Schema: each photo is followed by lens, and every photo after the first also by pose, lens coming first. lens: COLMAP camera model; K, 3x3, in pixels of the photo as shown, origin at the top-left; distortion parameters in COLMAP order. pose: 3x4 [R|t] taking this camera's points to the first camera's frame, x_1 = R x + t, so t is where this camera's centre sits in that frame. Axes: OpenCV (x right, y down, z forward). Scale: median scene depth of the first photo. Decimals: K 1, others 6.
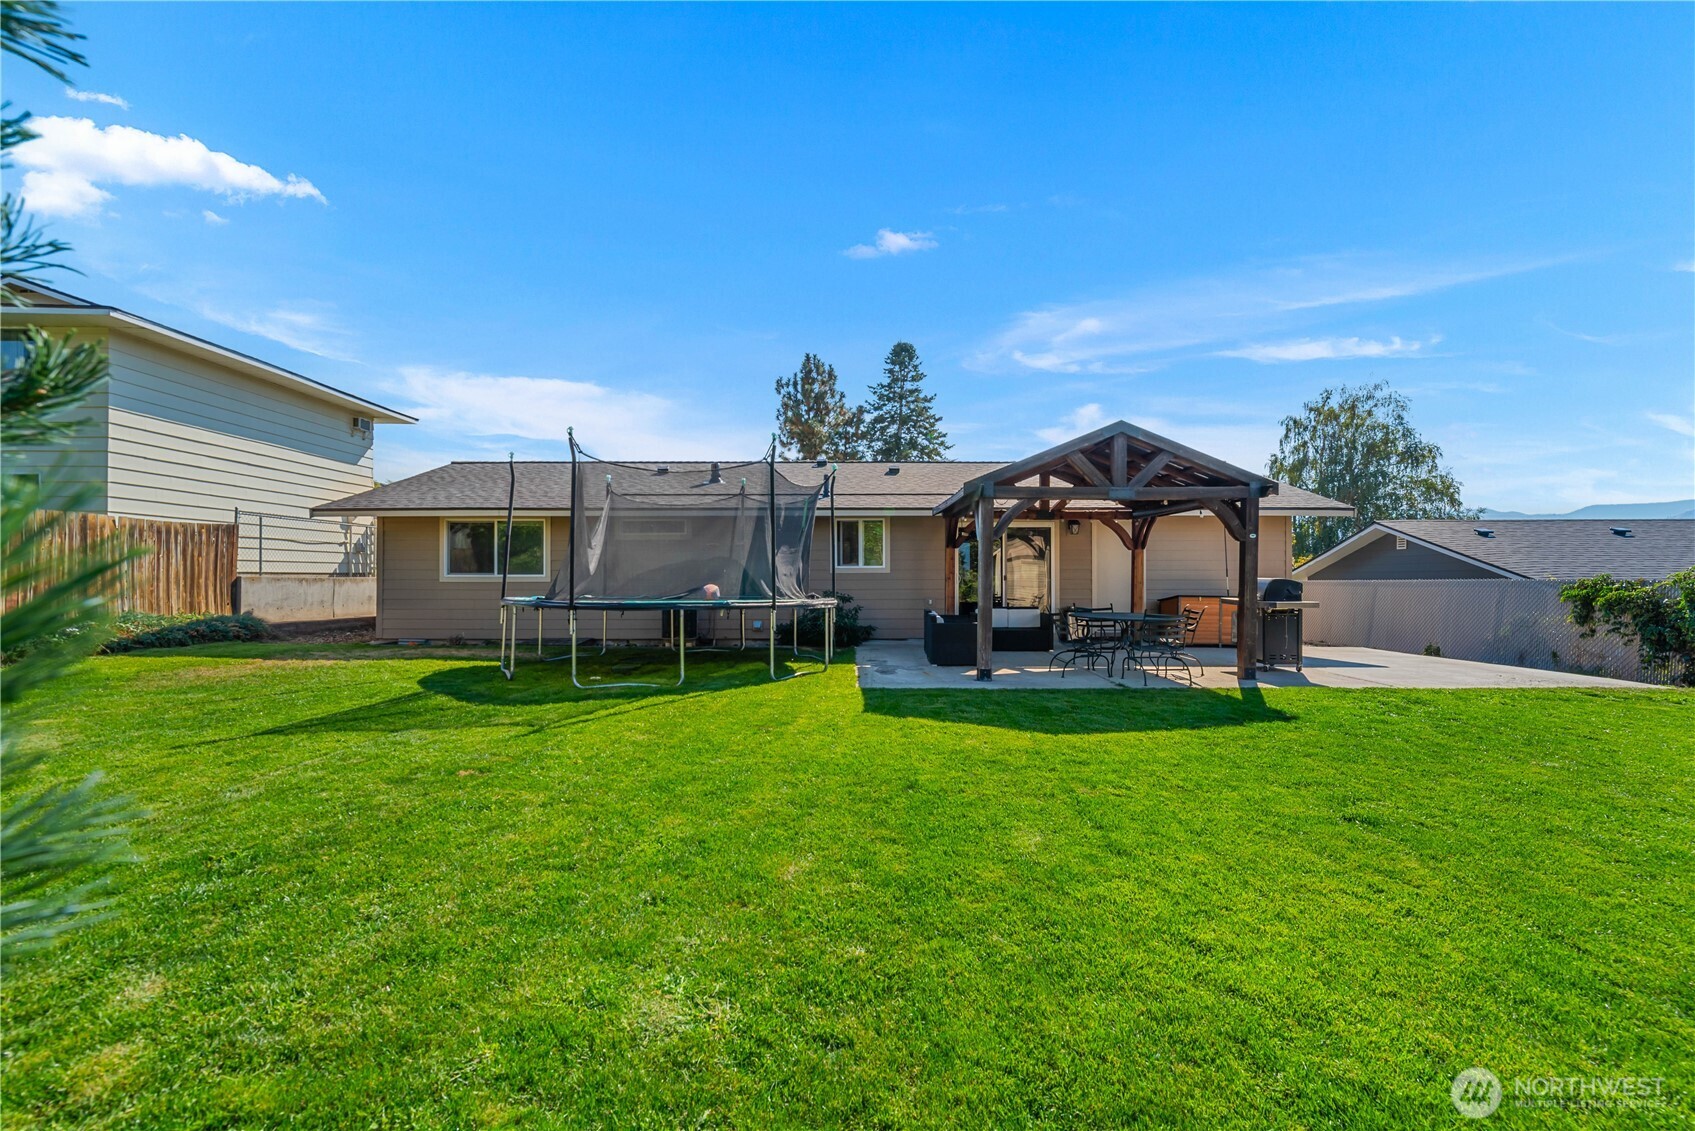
lens RADIAL K [[731.2, 0, 860.3], [0, 731.2, 562.7], [0, 0, 1]] dist [-0.002438, -0.000198]
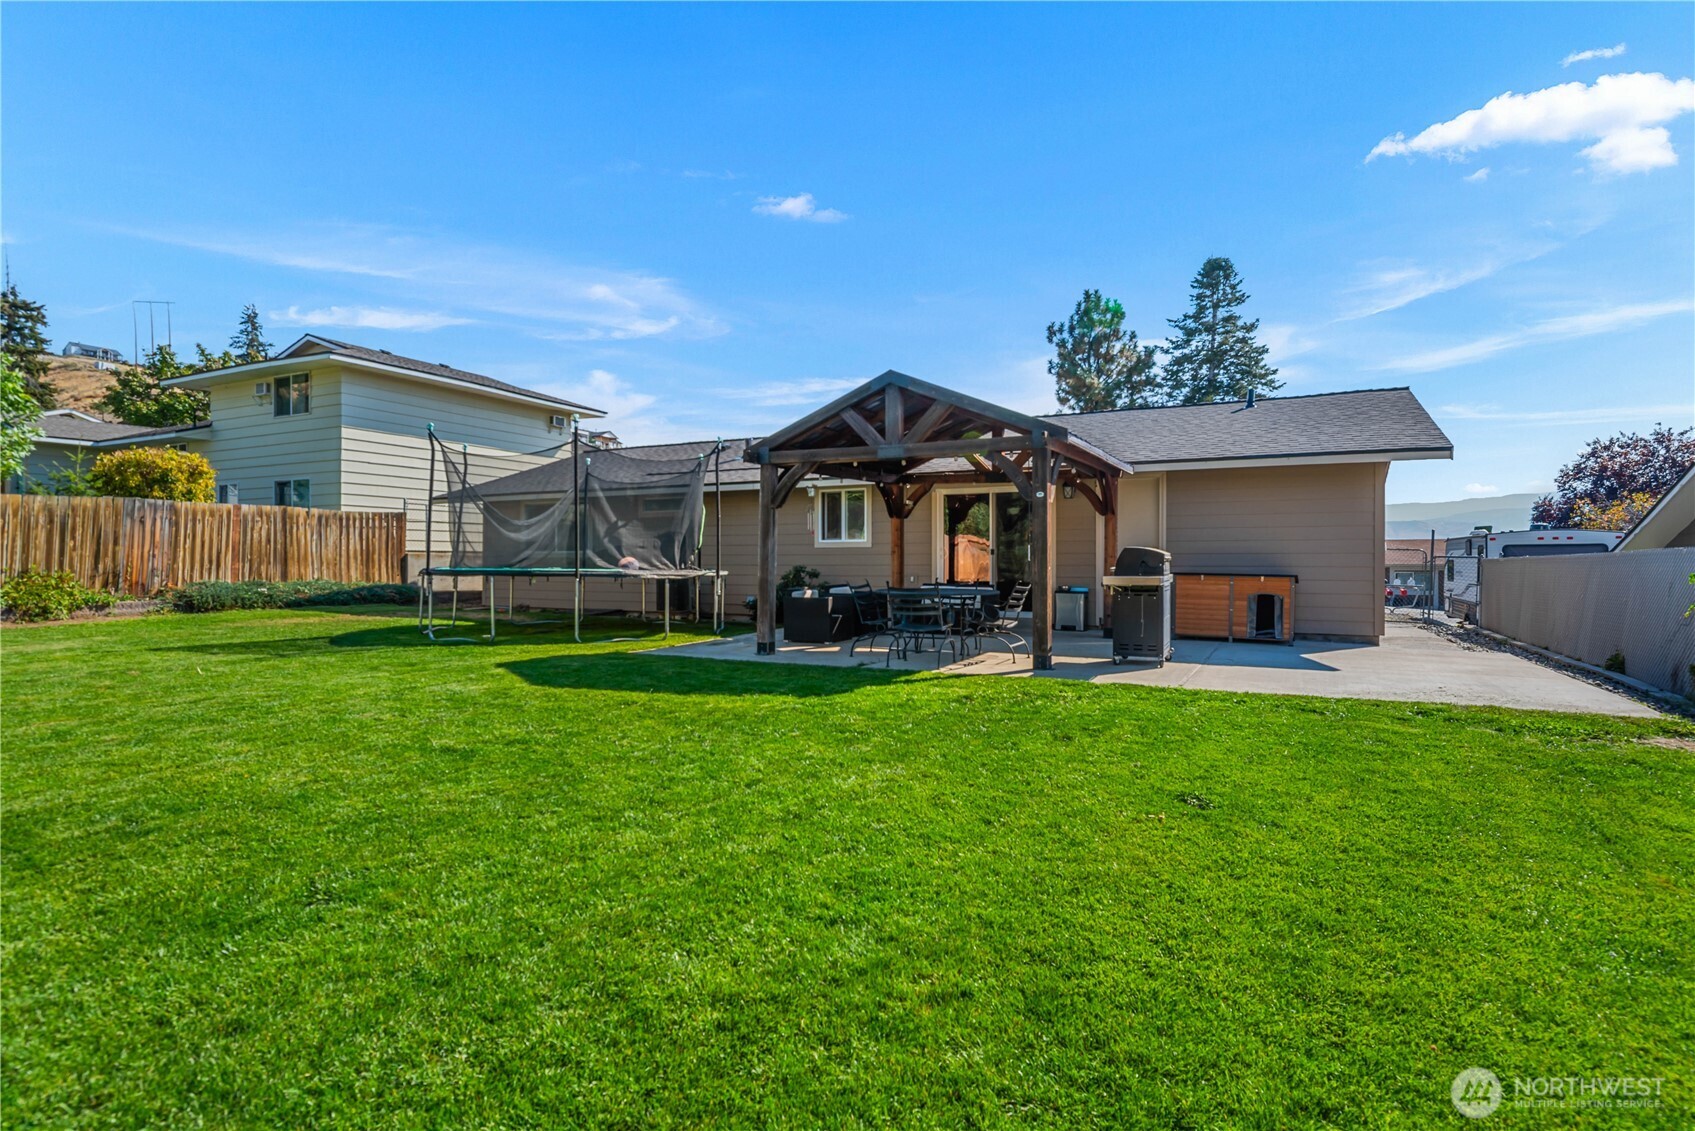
lens RADIAL K [[856.6, 0, 860.4], [0, 856.6, 546.8], [0, 0, 1]] dist [0.002348, 0.000036]
pose [[0.891626, -0.007205, -0.452714, 0.514365], [0.008690, 0.999962, 0.001200, 0.012478], [0.452688, -0.005005, 0.891655, 0.033441]]
